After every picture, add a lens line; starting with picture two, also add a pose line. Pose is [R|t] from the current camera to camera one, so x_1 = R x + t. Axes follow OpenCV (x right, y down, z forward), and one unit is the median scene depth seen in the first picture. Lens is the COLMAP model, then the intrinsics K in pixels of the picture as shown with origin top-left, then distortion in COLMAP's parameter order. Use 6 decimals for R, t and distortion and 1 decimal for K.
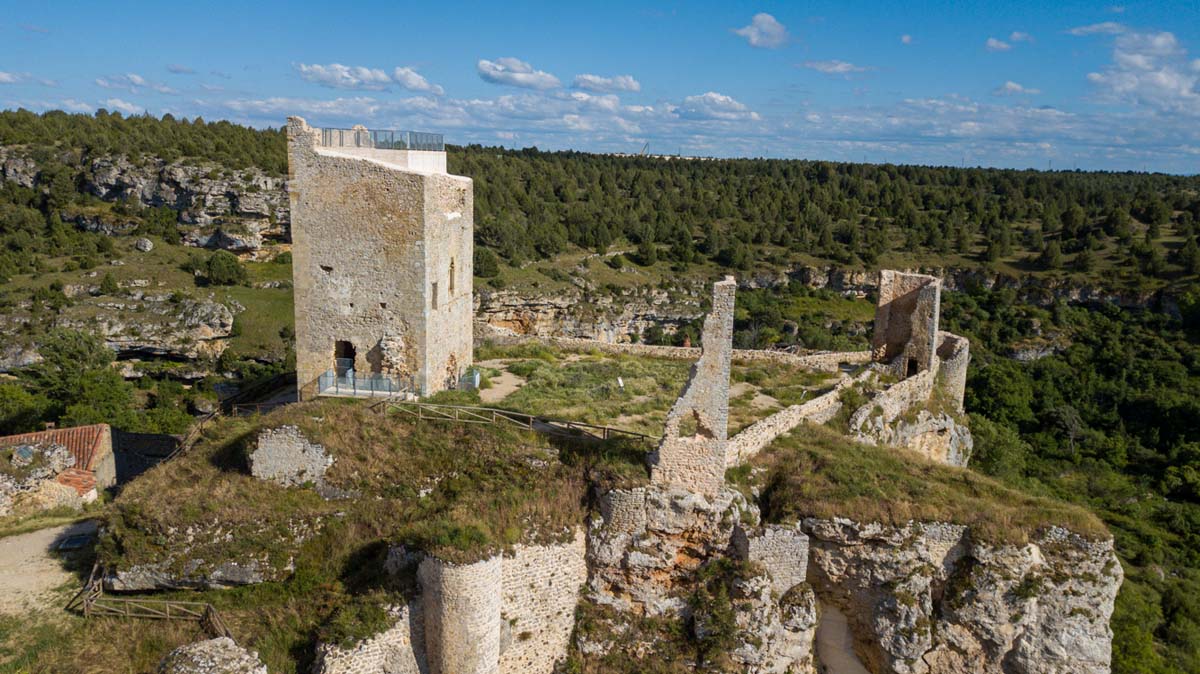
lens RADIAL K [[915.0, 0, 600.0], [0, 915.0, 337.0], [0, 0, 1]] dist [0.041521, -0.060163]
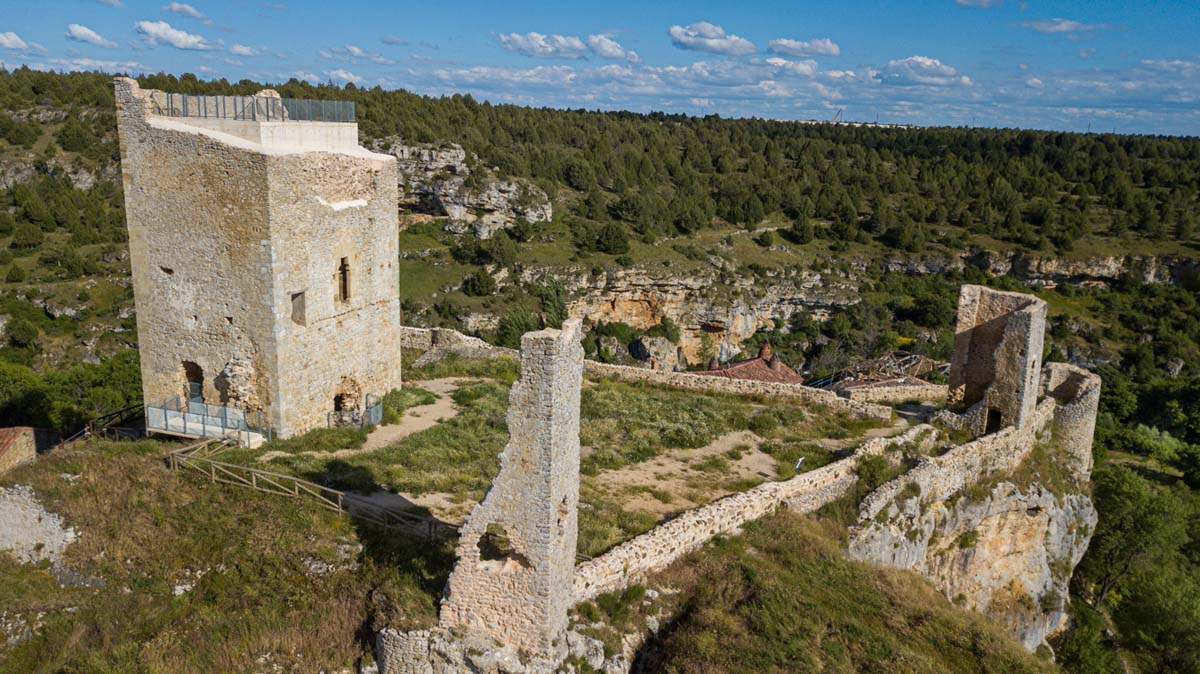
lens RADIAL K [[915.0, 0, 600.0], [0, 915.0, 337.0], [0, 0, 1]] dist [0.041521, -0.060163]
pose [[0.978765, 0.049043, -0.199032, 0.148894], [-0.042315, 0.998384, 0.037924, -0.040810], [0.200570, -0.028696, 0.979259, 0.188737]]
